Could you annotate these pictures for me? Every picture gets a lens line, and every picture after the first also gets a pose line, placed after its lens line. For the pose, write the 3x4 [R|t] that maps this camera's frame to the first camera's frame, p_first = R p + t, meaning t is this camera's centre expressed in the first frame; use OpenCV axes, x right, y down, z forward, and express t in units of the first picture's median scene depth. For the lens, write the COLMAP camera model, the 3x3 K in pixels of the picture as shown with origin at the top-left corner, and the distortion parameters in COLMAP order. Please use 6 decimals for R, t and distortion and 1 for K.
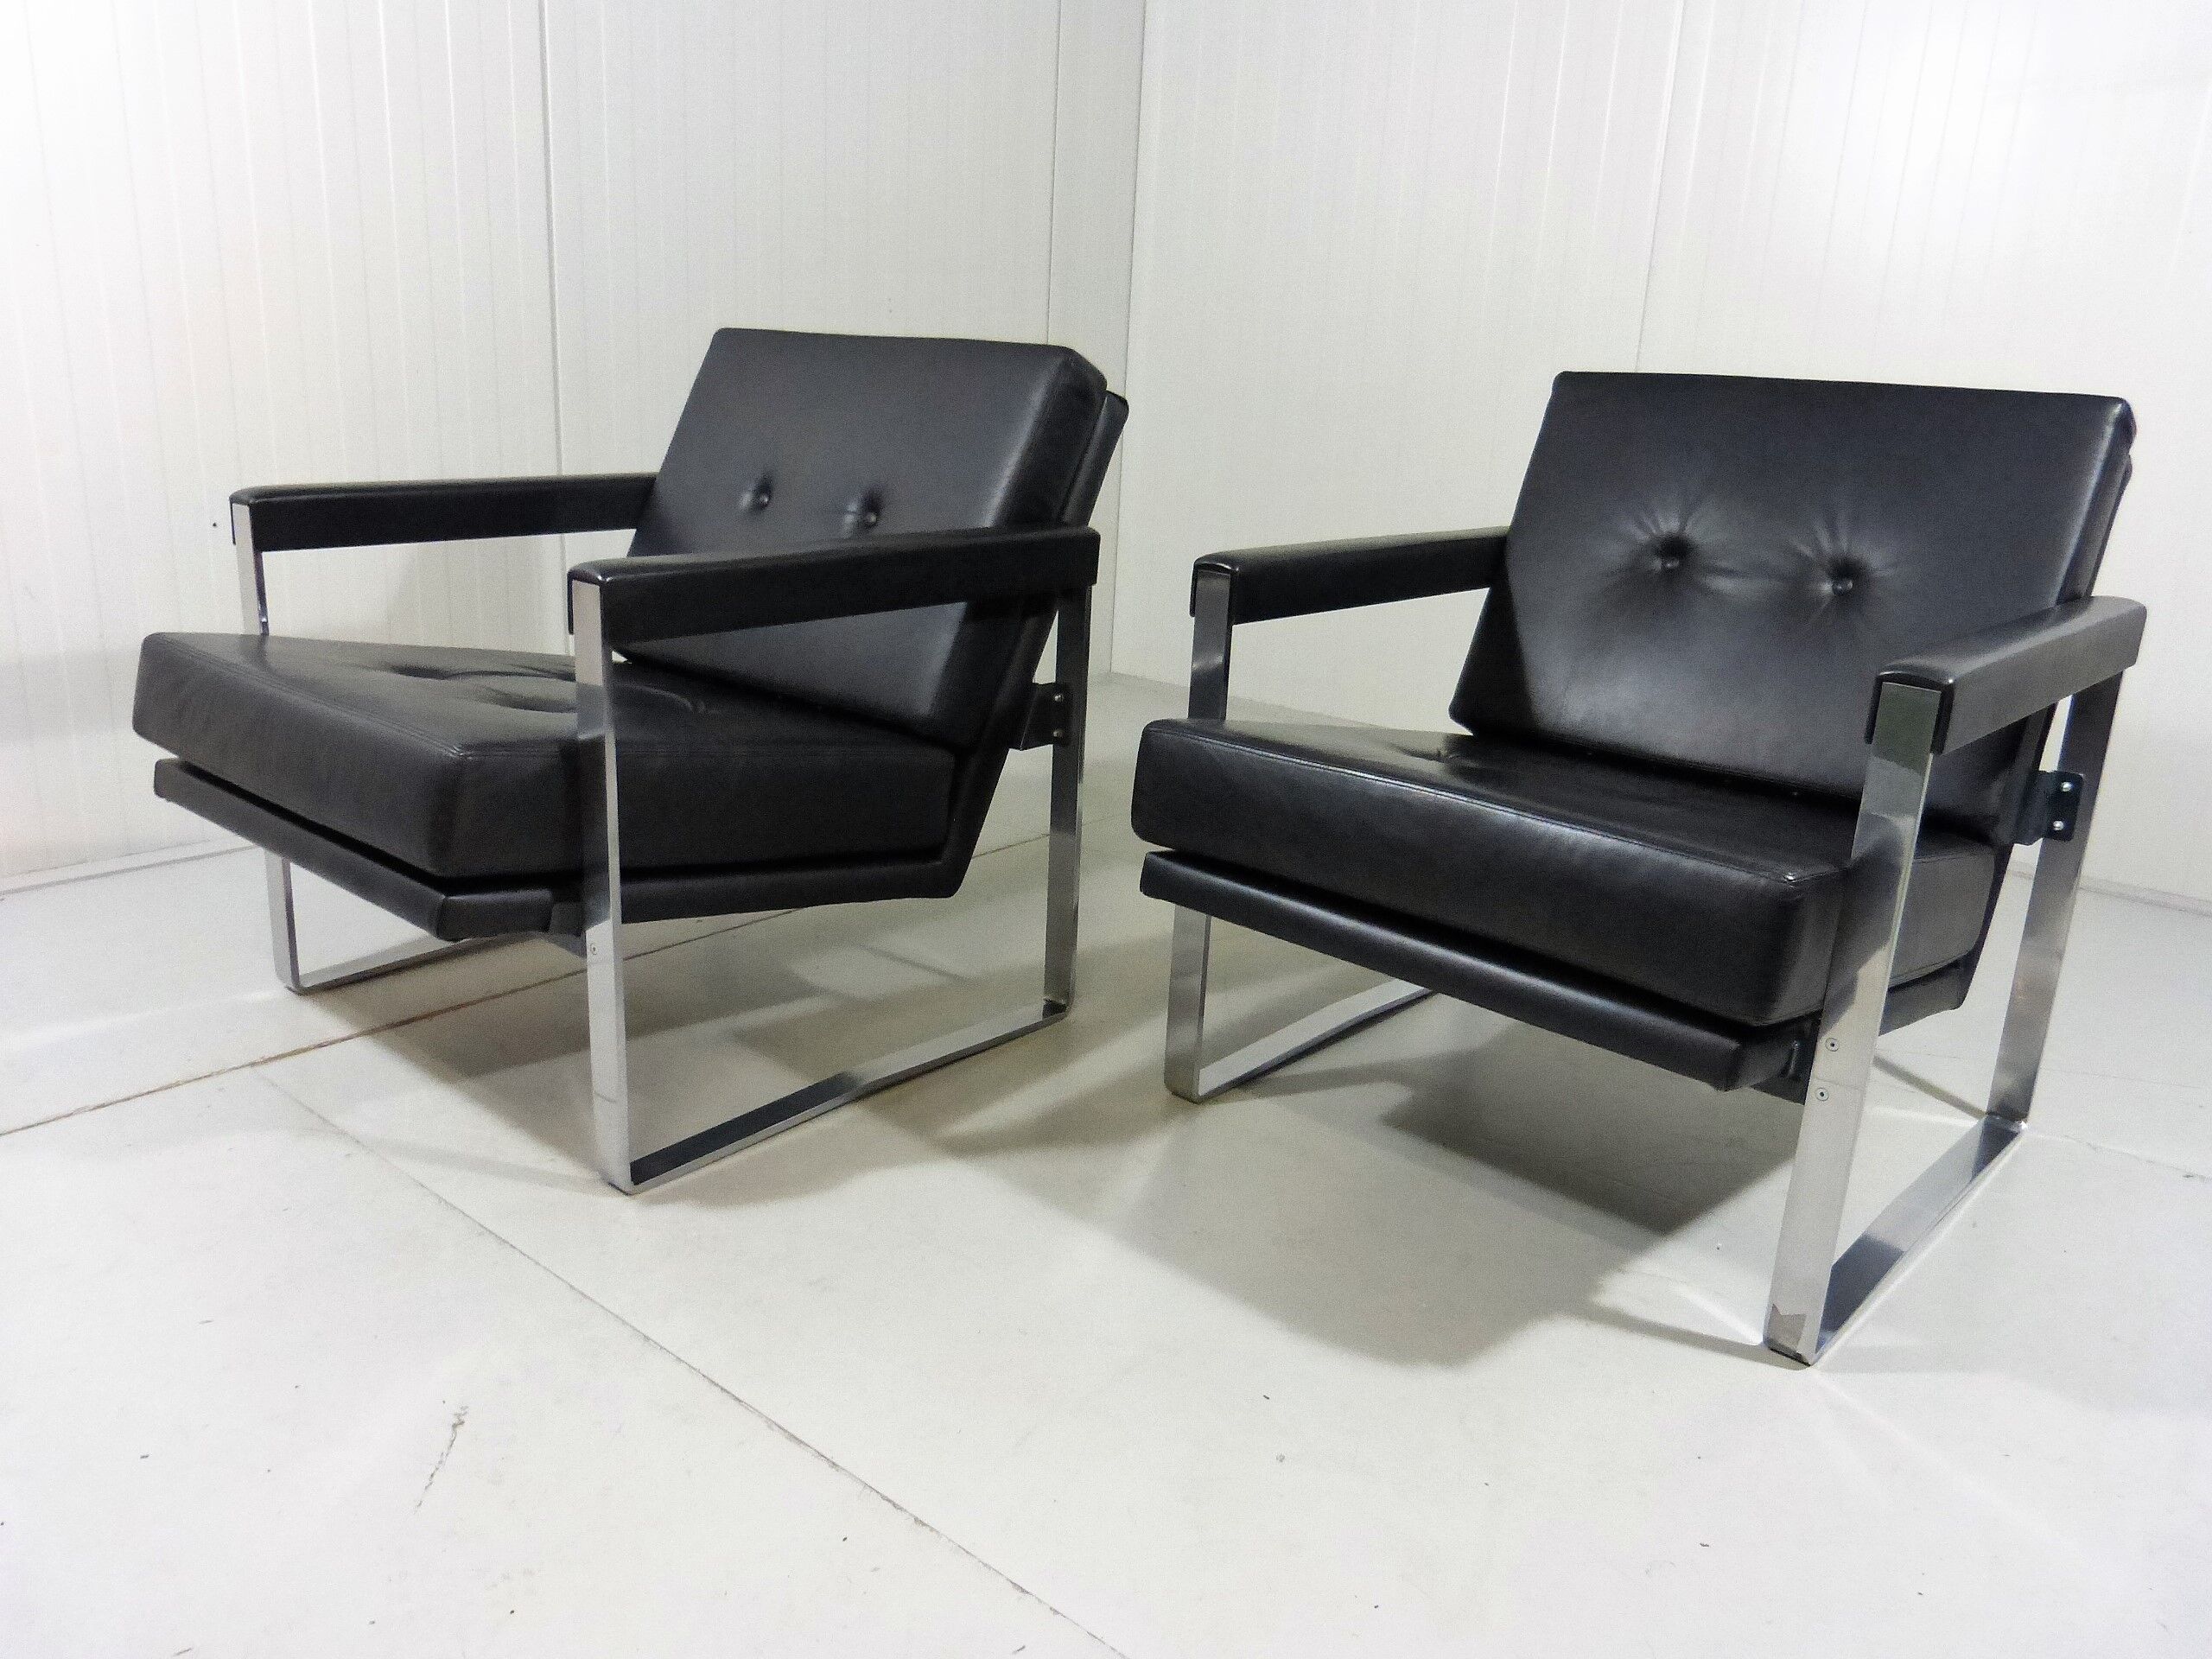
lens RADIAL K [[1667.6, 0, 1097.6], [0, 1667.6, 823.7], [0, 0, 1]] dist [-0.033187, 0.026154]
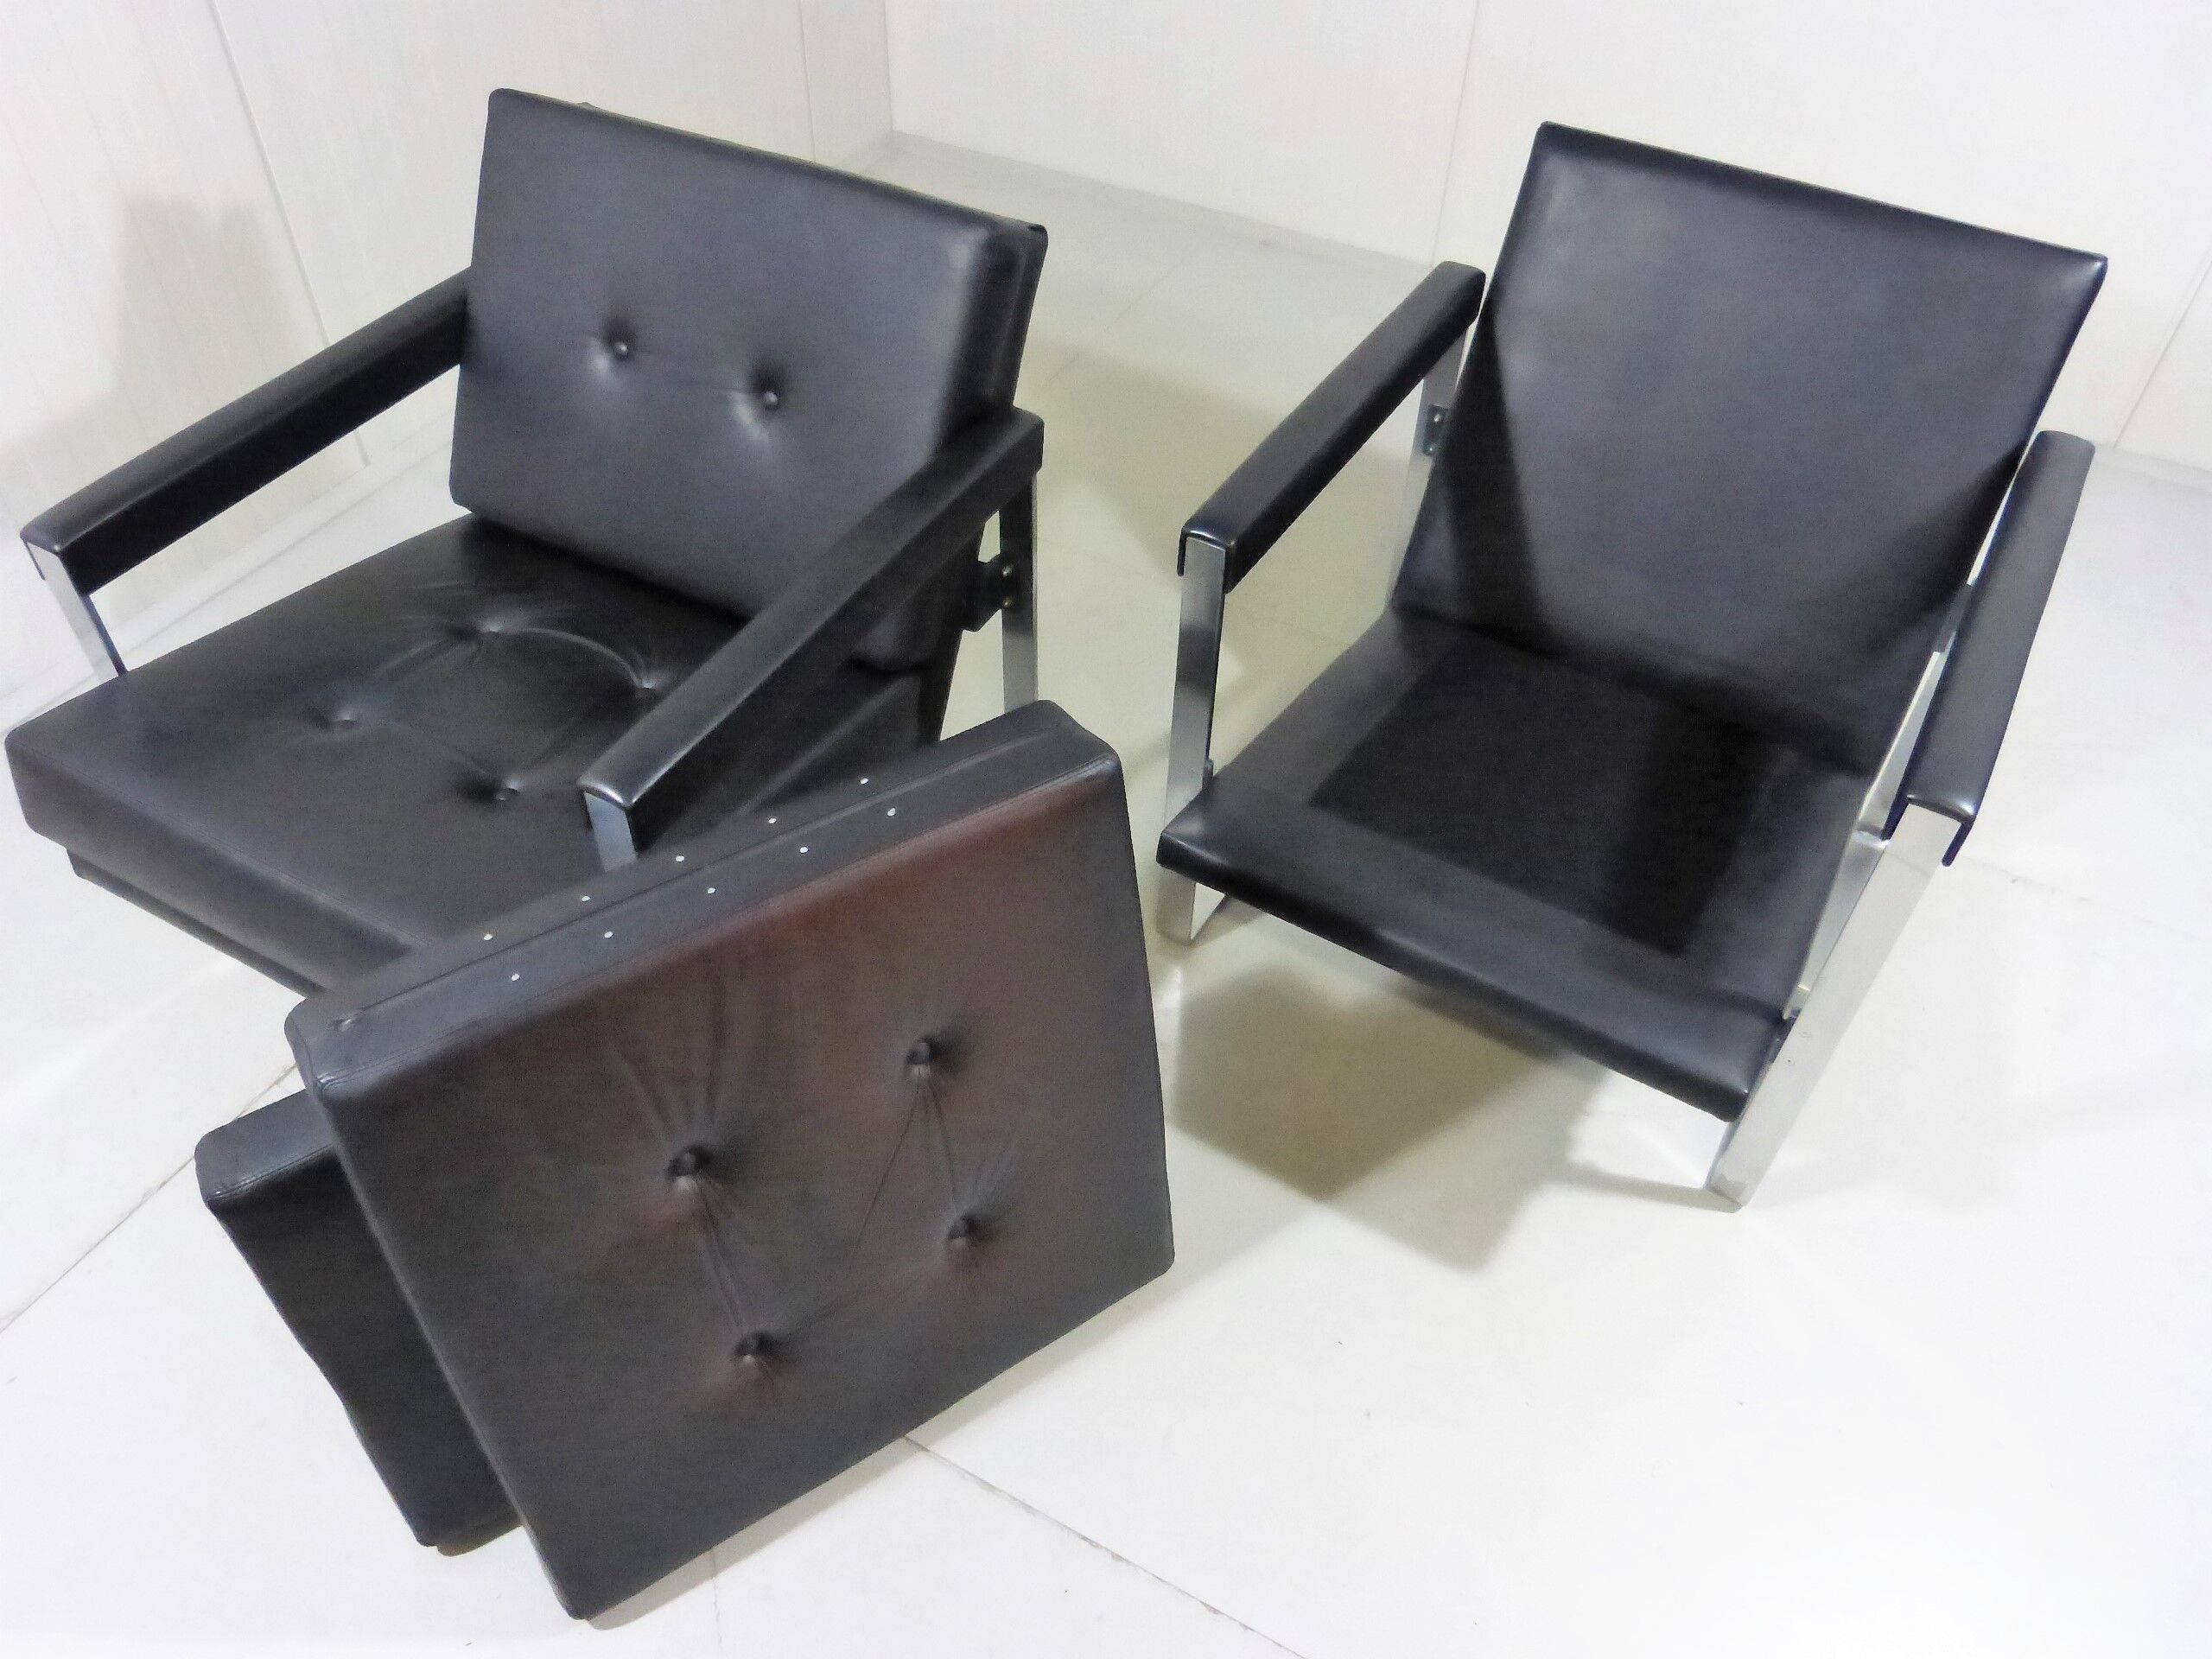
lens RADIAL K [[1667.6, 0, 1101.2], [0, 1667.6, 848.8], [0, 0, 1]] dist [-0.033187, 0.026154]
pose [[0.979287, -0.160542, 0.123383, -0.127387], [0.077890, 0.861169, 0.502315, -0.463999], [-0.186897, -0.482301, 0.855836, 0.118064]]
